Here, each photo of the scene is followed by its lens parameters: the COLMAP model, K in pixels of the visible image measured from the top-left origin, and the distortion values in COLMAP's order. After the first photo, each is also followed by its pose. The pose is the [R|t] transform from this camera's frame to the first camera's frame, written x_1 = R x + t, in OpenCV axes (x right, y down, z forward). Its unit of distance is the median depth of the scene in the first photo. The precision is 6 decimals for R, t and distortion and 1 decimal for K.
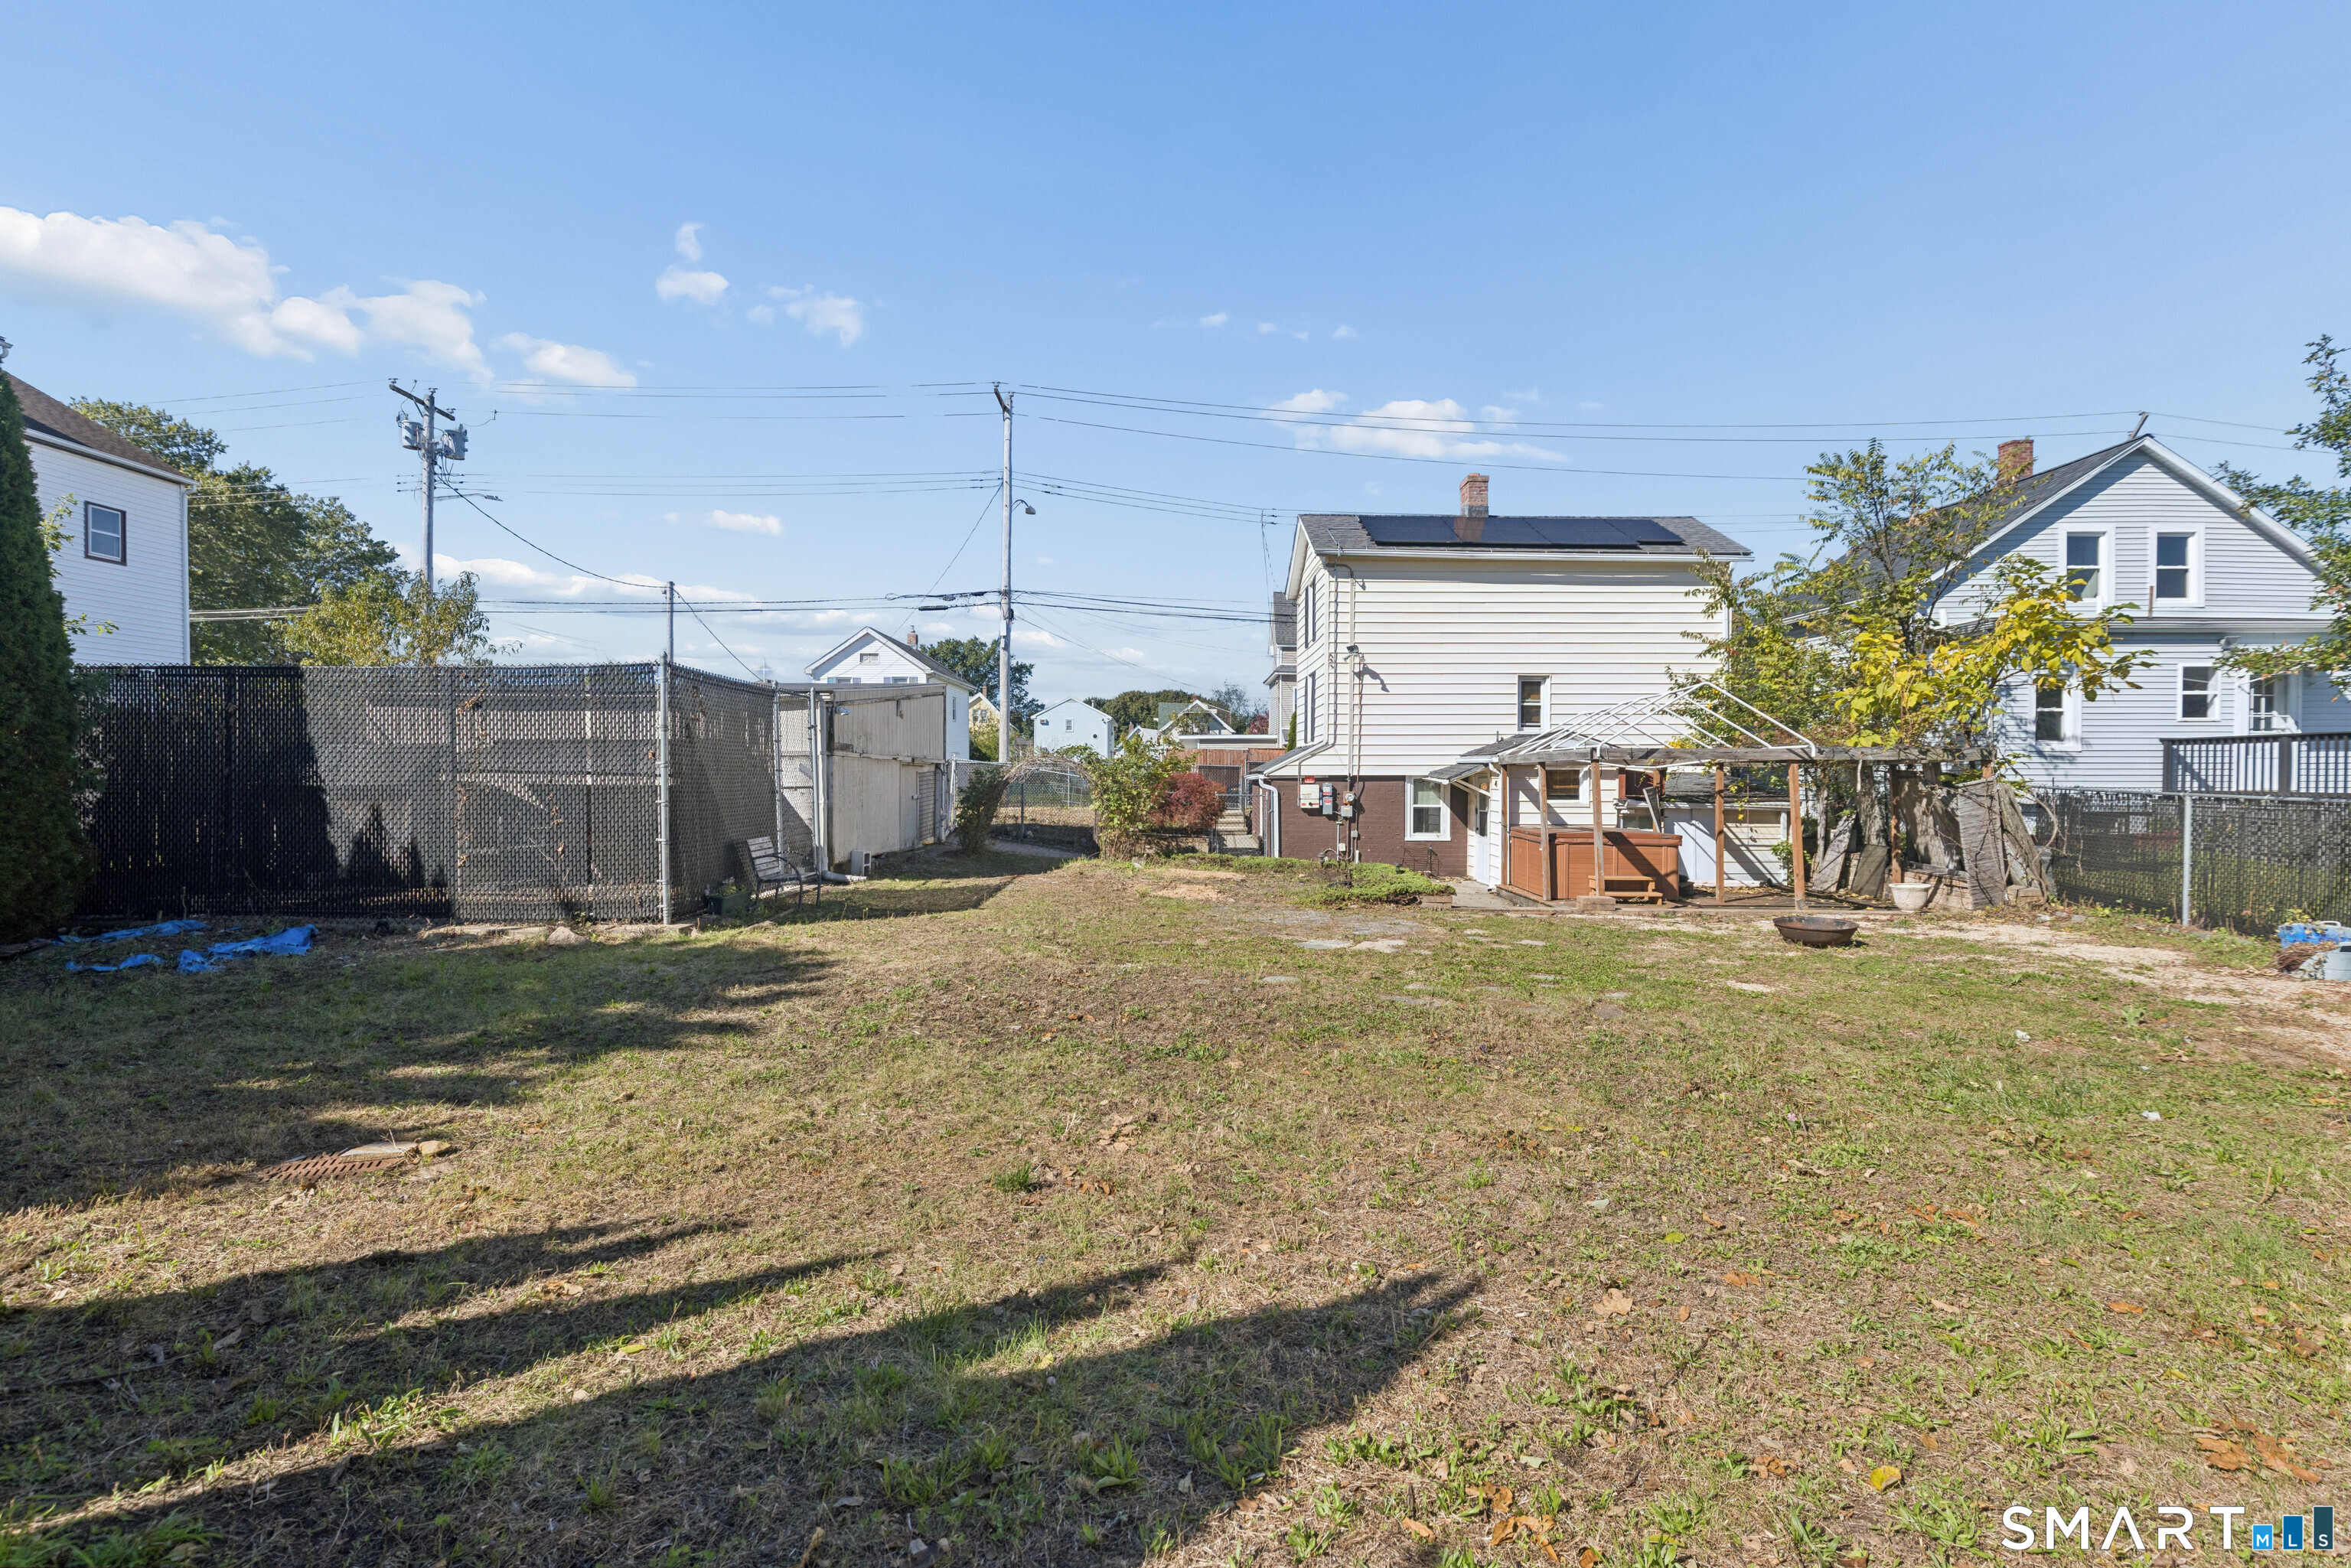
lens RADIAL K [[1050.8, 0, 1181.1], [0, 1050.8, 781.5], [0, 0, 1]] dist [-0.000792, -0.000305]
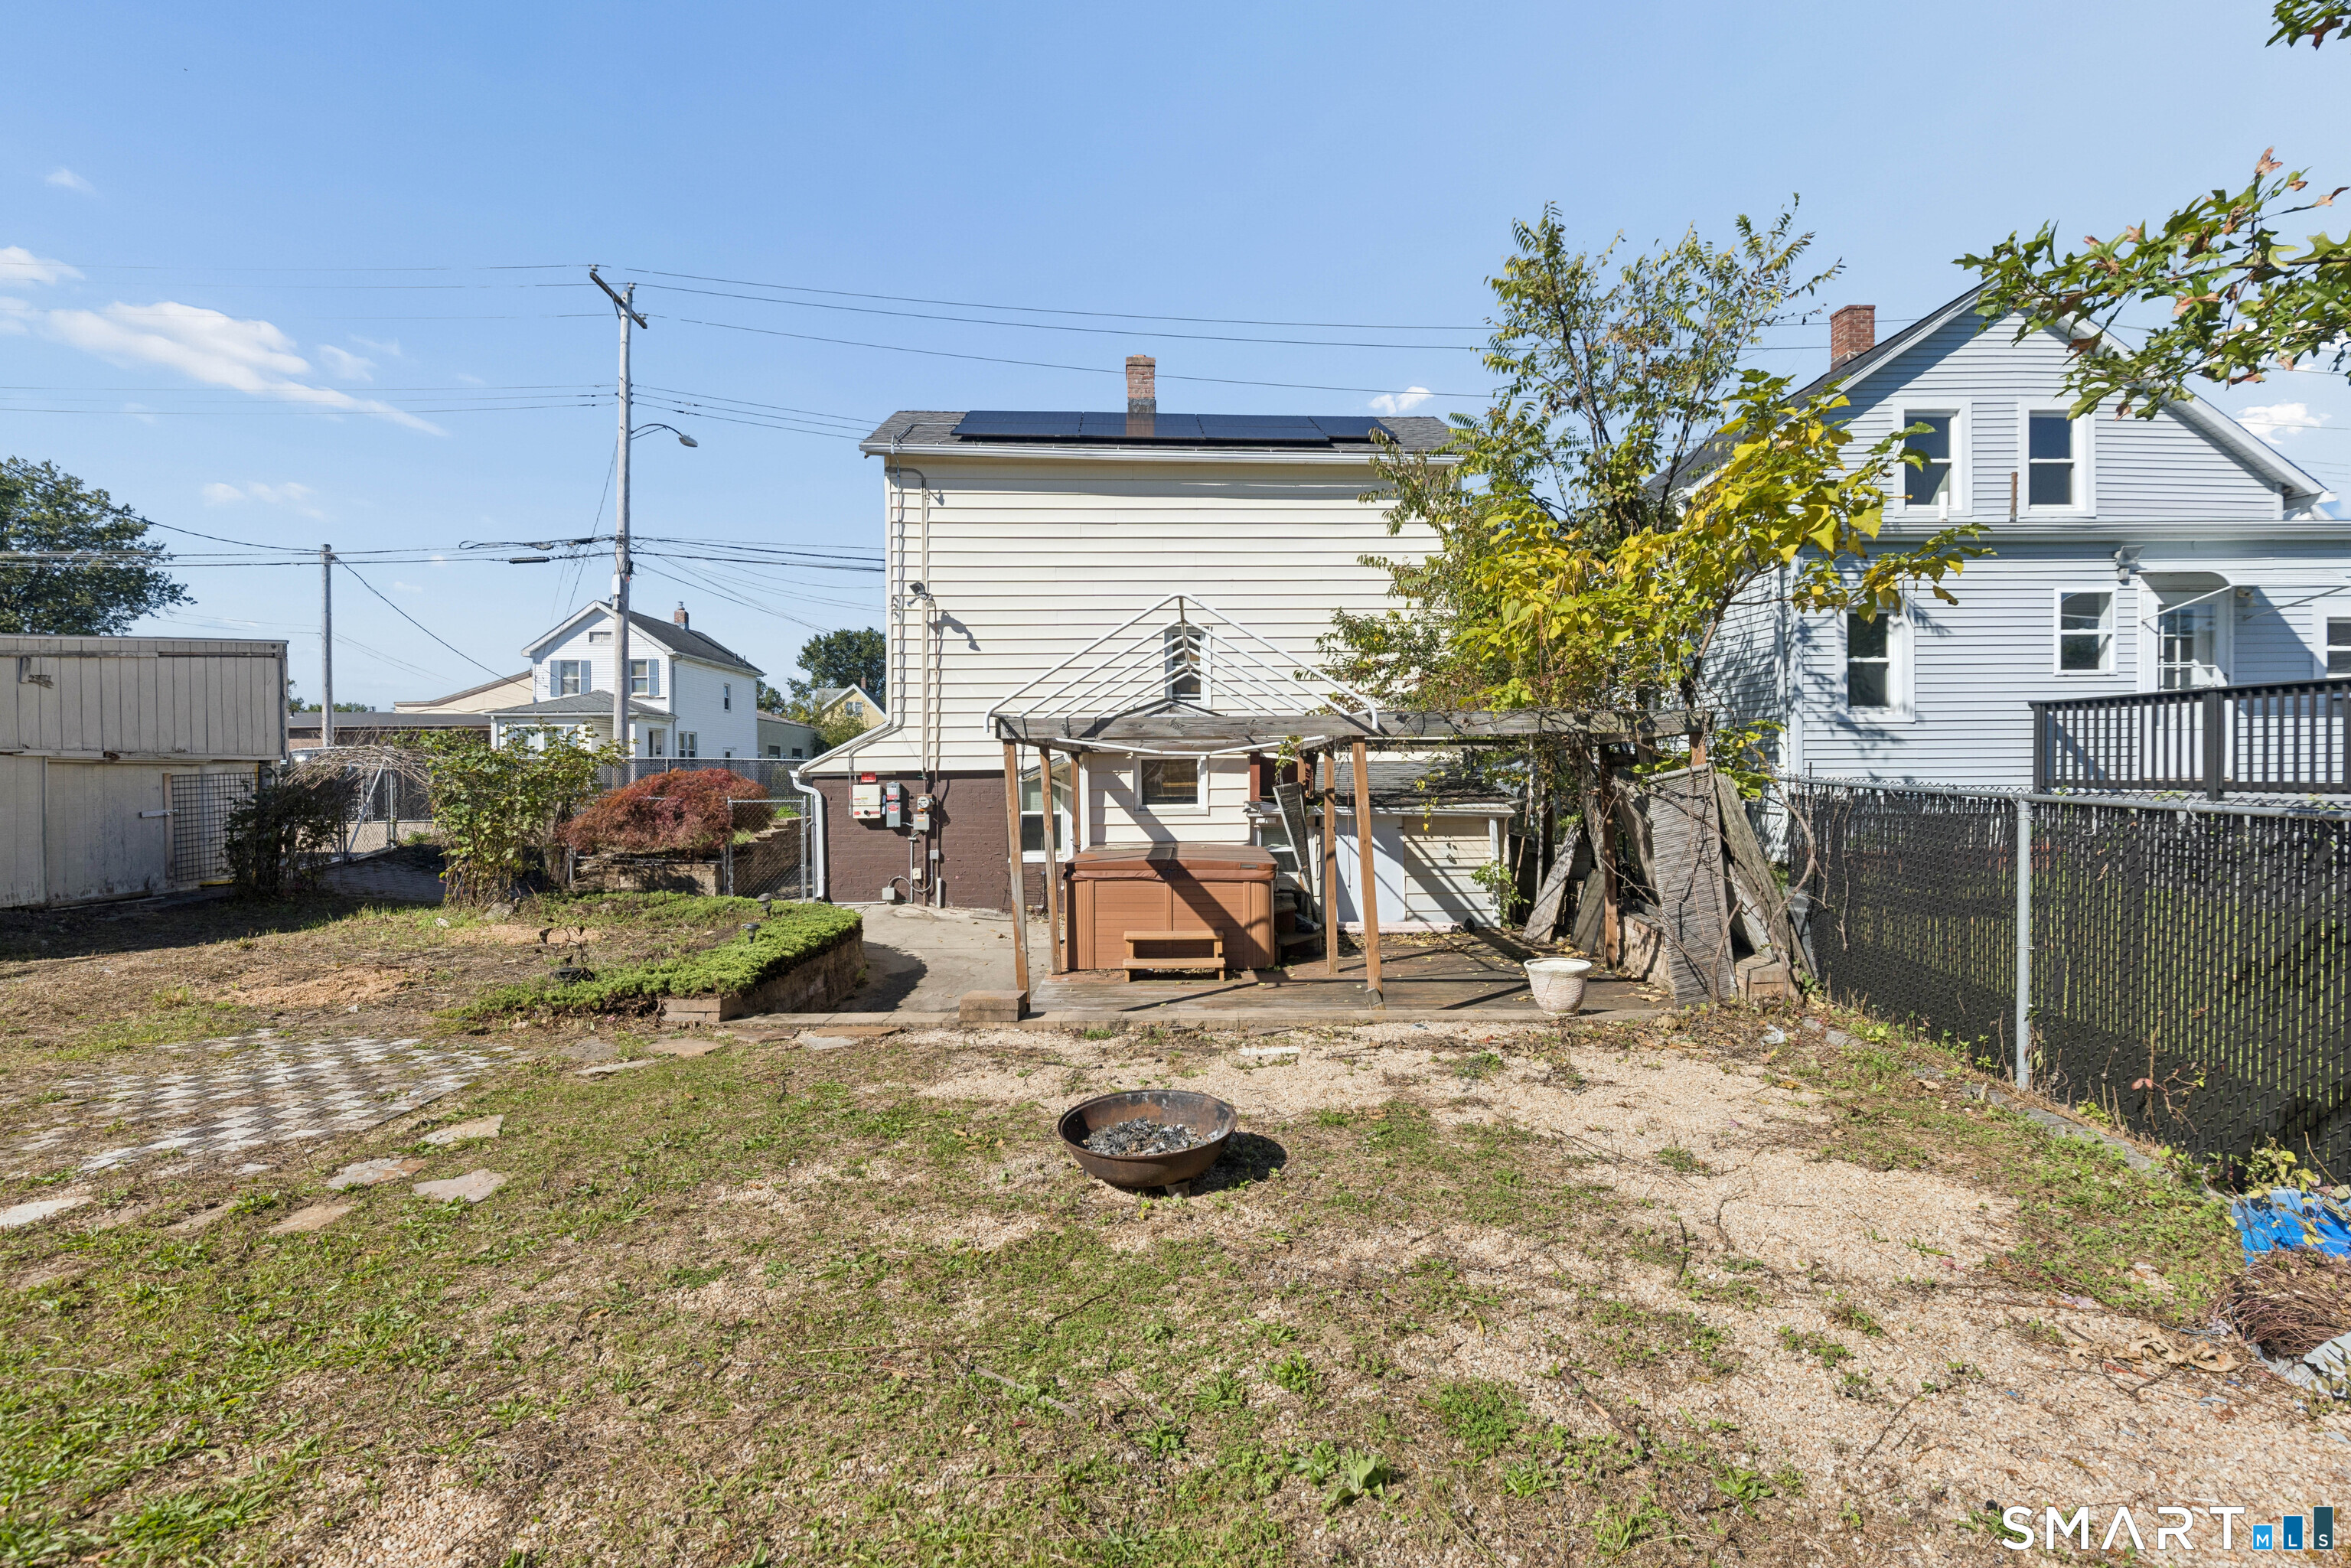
lens RADIAL K [[1057.7, 0, 1180.0], [0, 1057.7, 776.8], [0, 0, 1]] dist [0.005885, -0.000990]
pose [[0.998828, -0.012254, 0.046833, 0.340257], [0.012248, 0.999925, 0.000424, -0.000012], [-0.046834, 0.000150, 0.998903, 0.331579]]
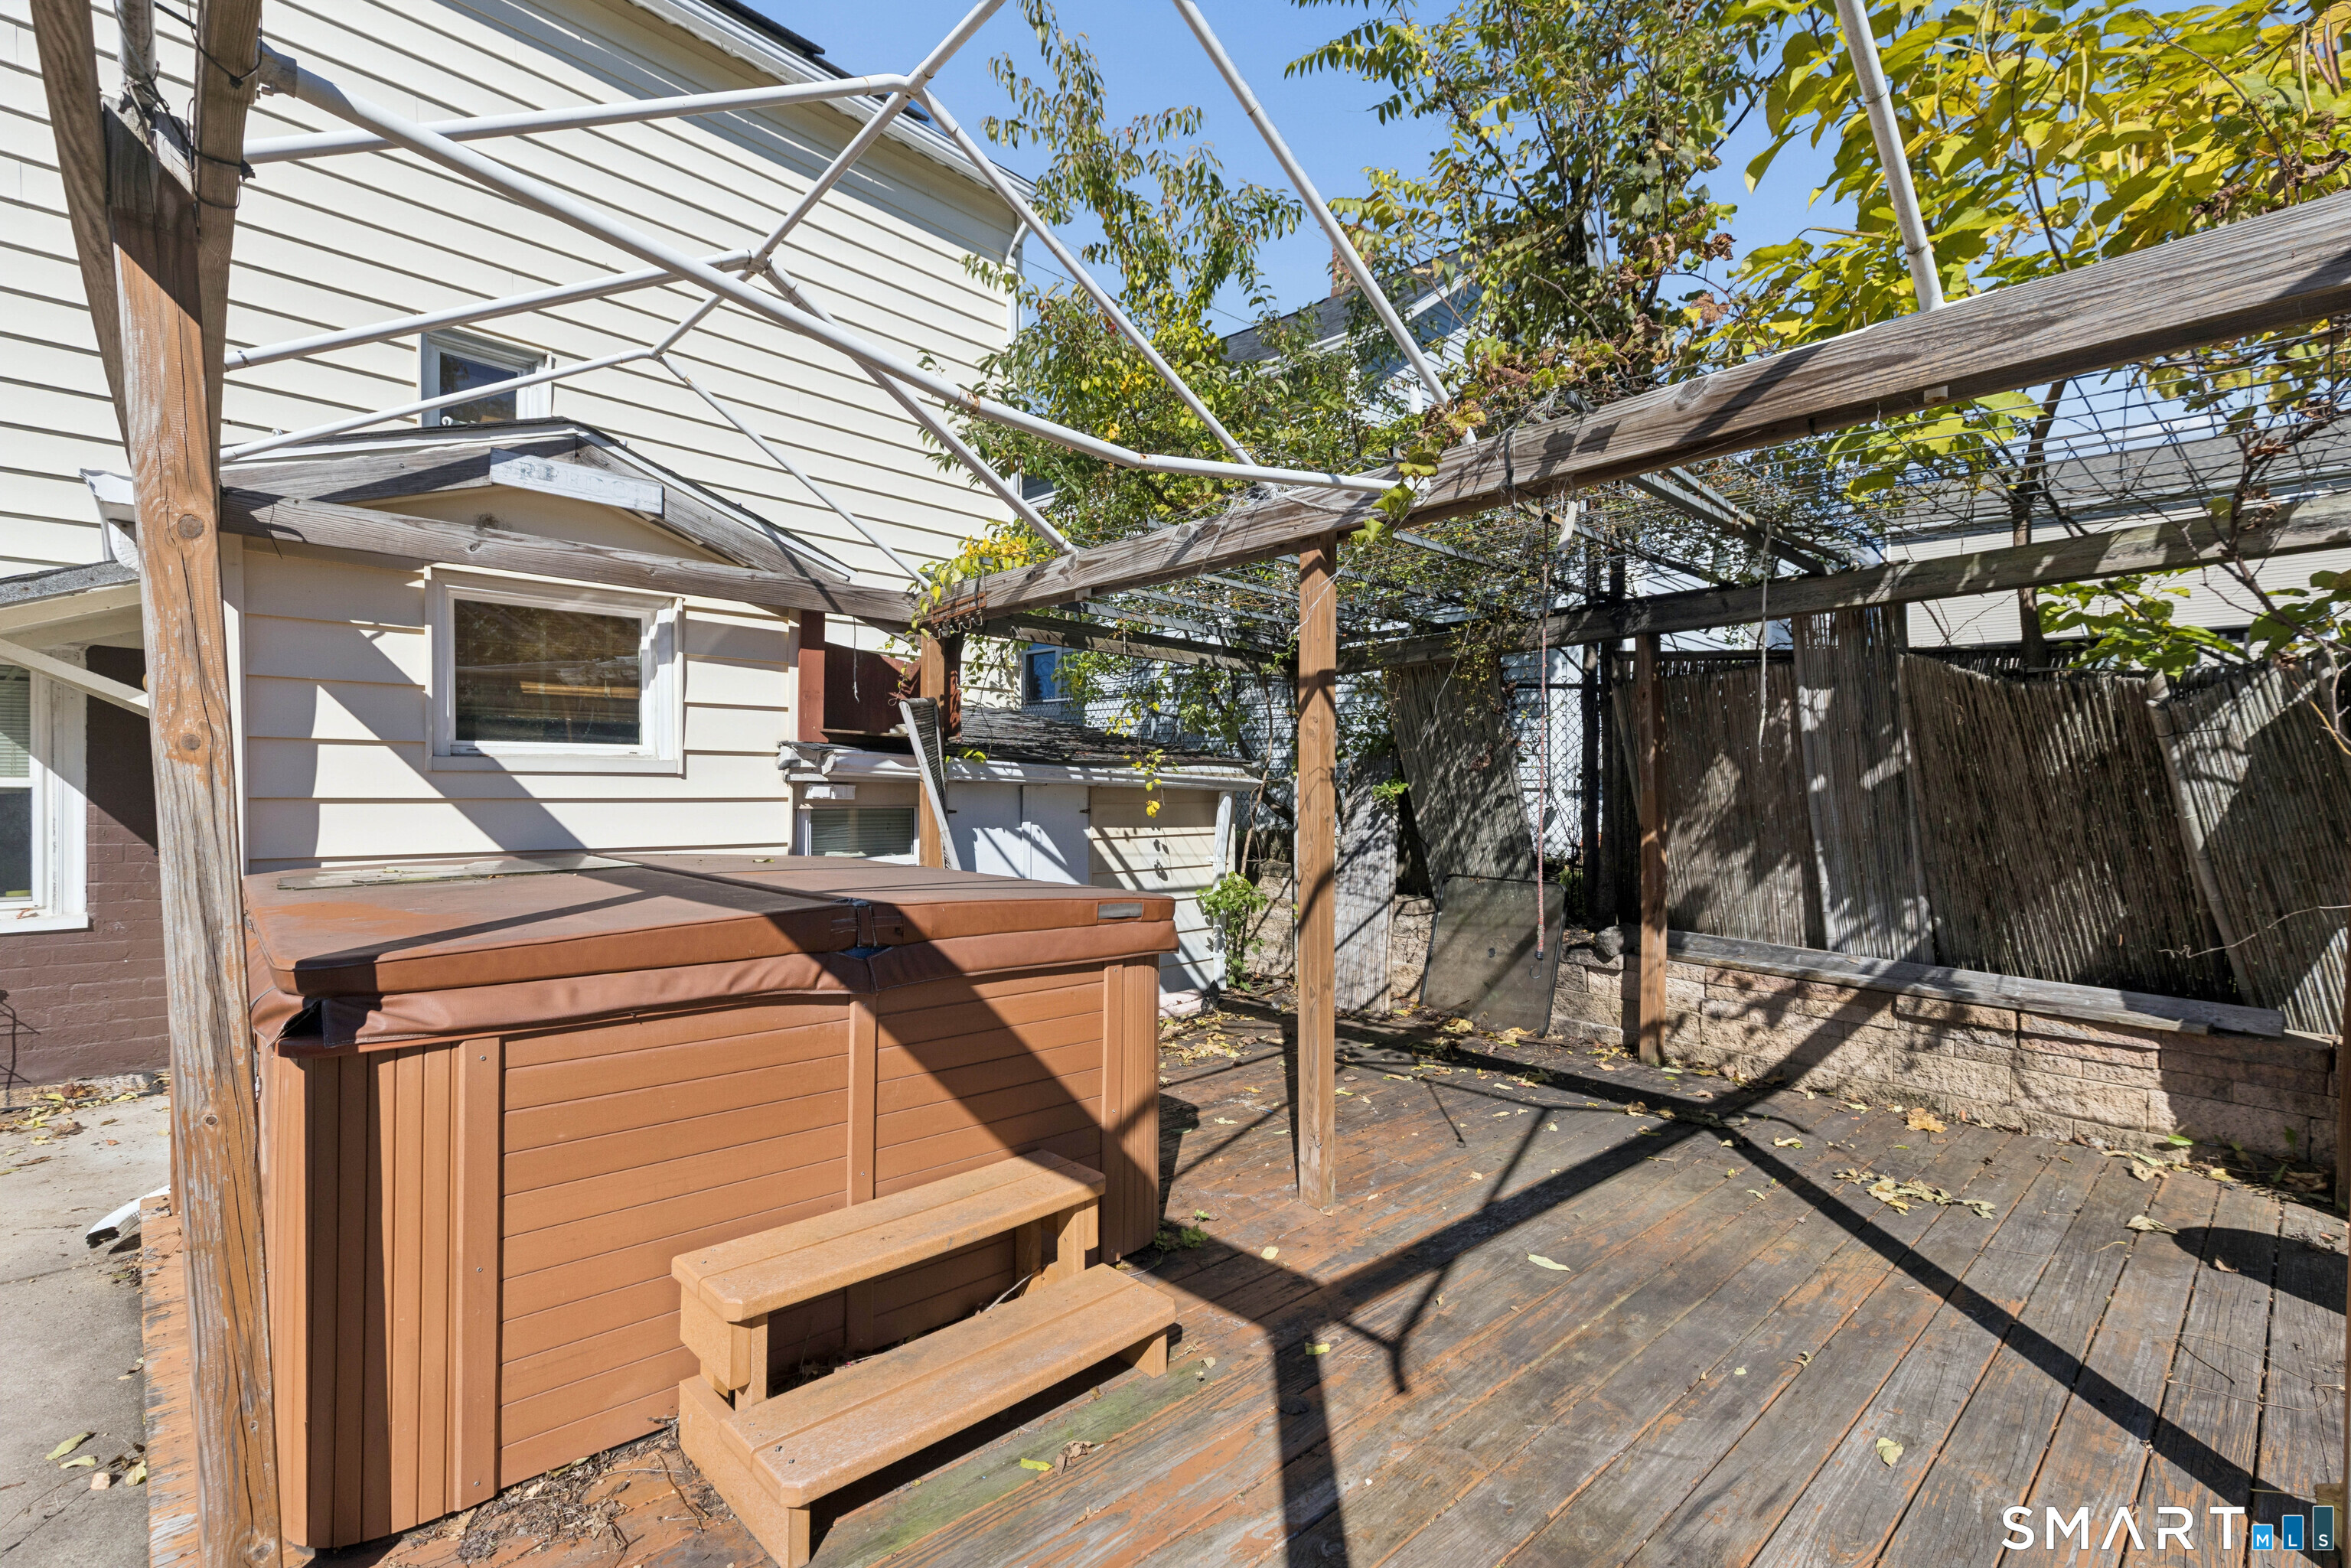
lens RADIAL K [[1057.7, 0, 1180.0], [0, 1057.7, 776.8], [0, 0, 1]] dist [0.005885, -0.000990]
pose [[0.691952, 0.012039, 0.721843, 0.292562], [-0.003476, 0.999905, -0.013344, 0.028164], [-0.721935, 0.006724, 0.691928, 0.750741]]
